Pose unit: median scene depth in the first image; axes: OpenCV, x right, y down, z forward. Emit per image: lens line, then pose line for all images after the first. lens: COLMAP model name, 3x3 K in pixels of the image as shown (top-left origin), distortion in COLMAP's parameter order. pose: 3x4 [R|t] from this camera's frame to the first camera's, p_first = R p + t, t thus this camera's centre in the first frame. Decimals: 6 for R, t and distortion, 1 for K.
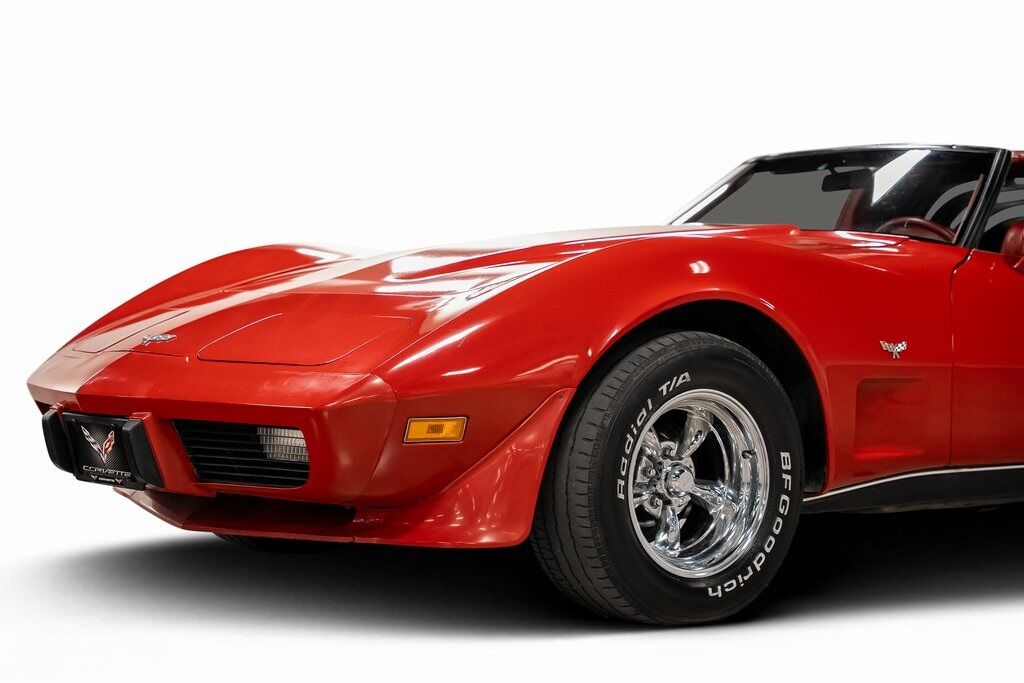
lens RADIAL K [[2089.5, 0, 513.5], [0, 2089.5, 336.8], [0, 0, 1]] dist [0.114358, 0.000000]
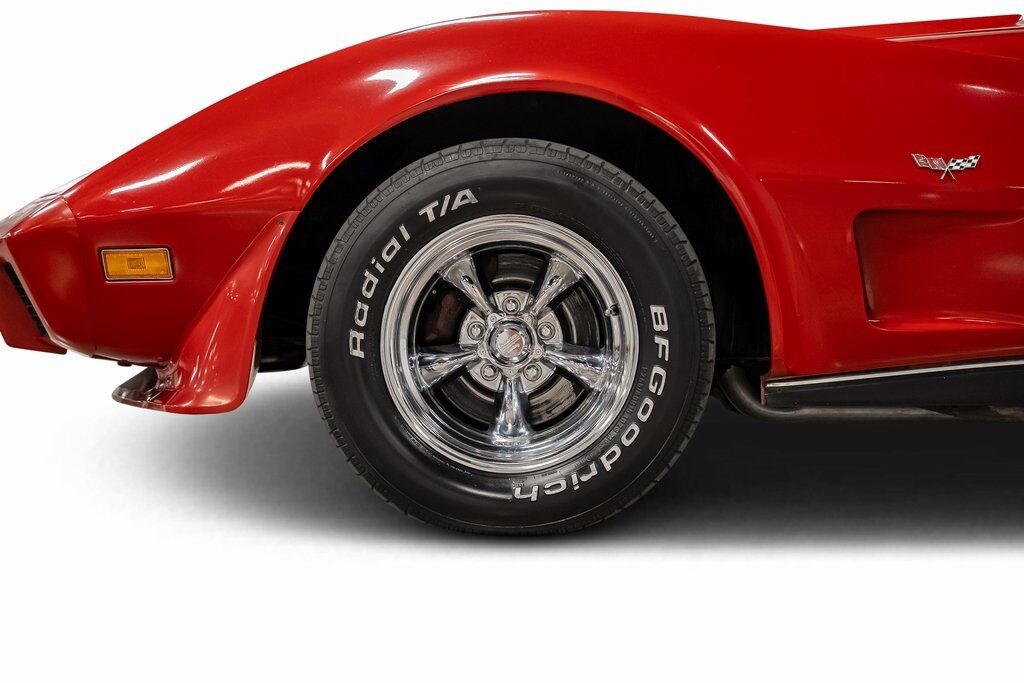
lens RADIAL K [[2089.5, 0, 510.2], [0, 2089.5, 347.2], [0, 0, 1]] dist [0.114358, 0.000000]
pose [[0.781826, 0.005084, -0.623476, 0.538215], [-0.004279, 0.999987, 0.002788, 0.068221], [0.623482, 0.000488, 0.781838, 0.424115]]
